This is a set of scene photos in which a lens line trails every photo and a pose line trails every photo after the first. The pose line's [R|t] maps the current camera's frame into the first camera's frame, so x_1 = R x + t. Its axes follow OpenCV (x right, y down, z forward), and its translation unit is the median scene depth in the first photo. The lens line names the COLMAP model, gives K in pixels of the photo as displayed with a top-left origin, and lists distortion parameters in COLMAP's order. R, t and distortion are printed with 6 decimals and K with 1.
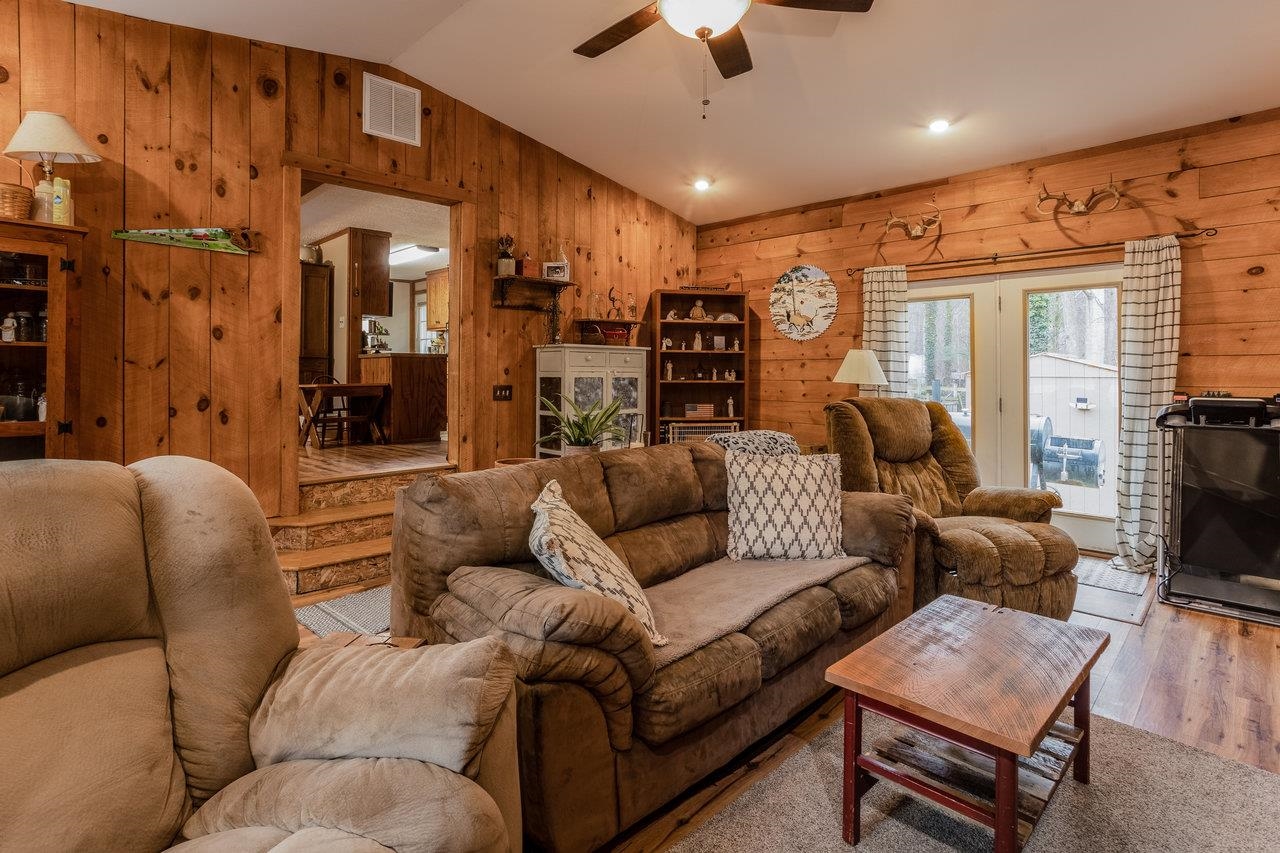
lens RADIAL K [[624.6, 0, 645.0], [0, 624.6, 421.2], [0, 0, 1]] dist [-0.031229, 0.027060]
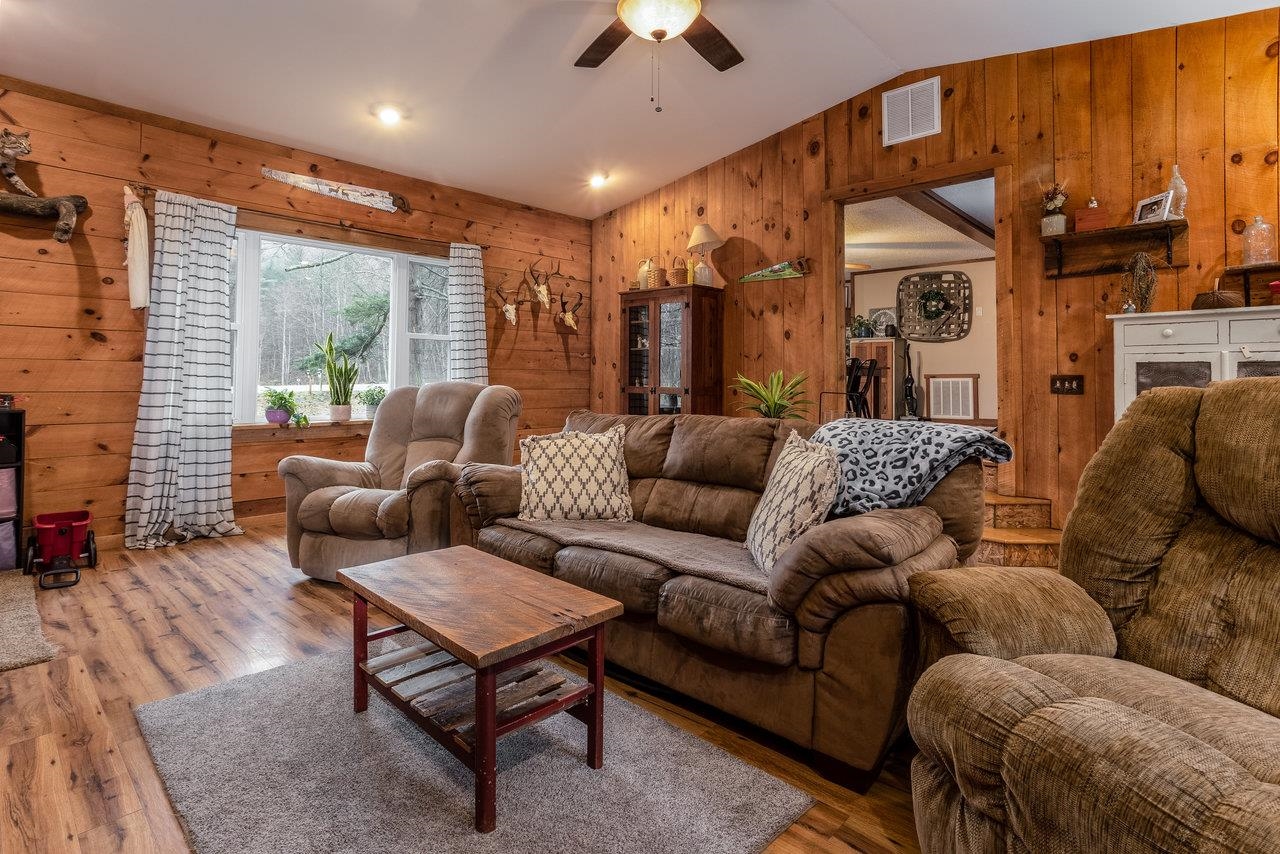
lens RADIAL K [[624.6, 0, 645.0], [0, 624.6, 421.7], [0, 0, 1]] dist [-0.031229, 0.027060]
pose [[0.062749, 0.069217, -0.995626, 0.643087], [-0.080659, 0.994681, 0.064067, -0.006706], [0.994765, 0.076286, 0.067998, 0.508155]]
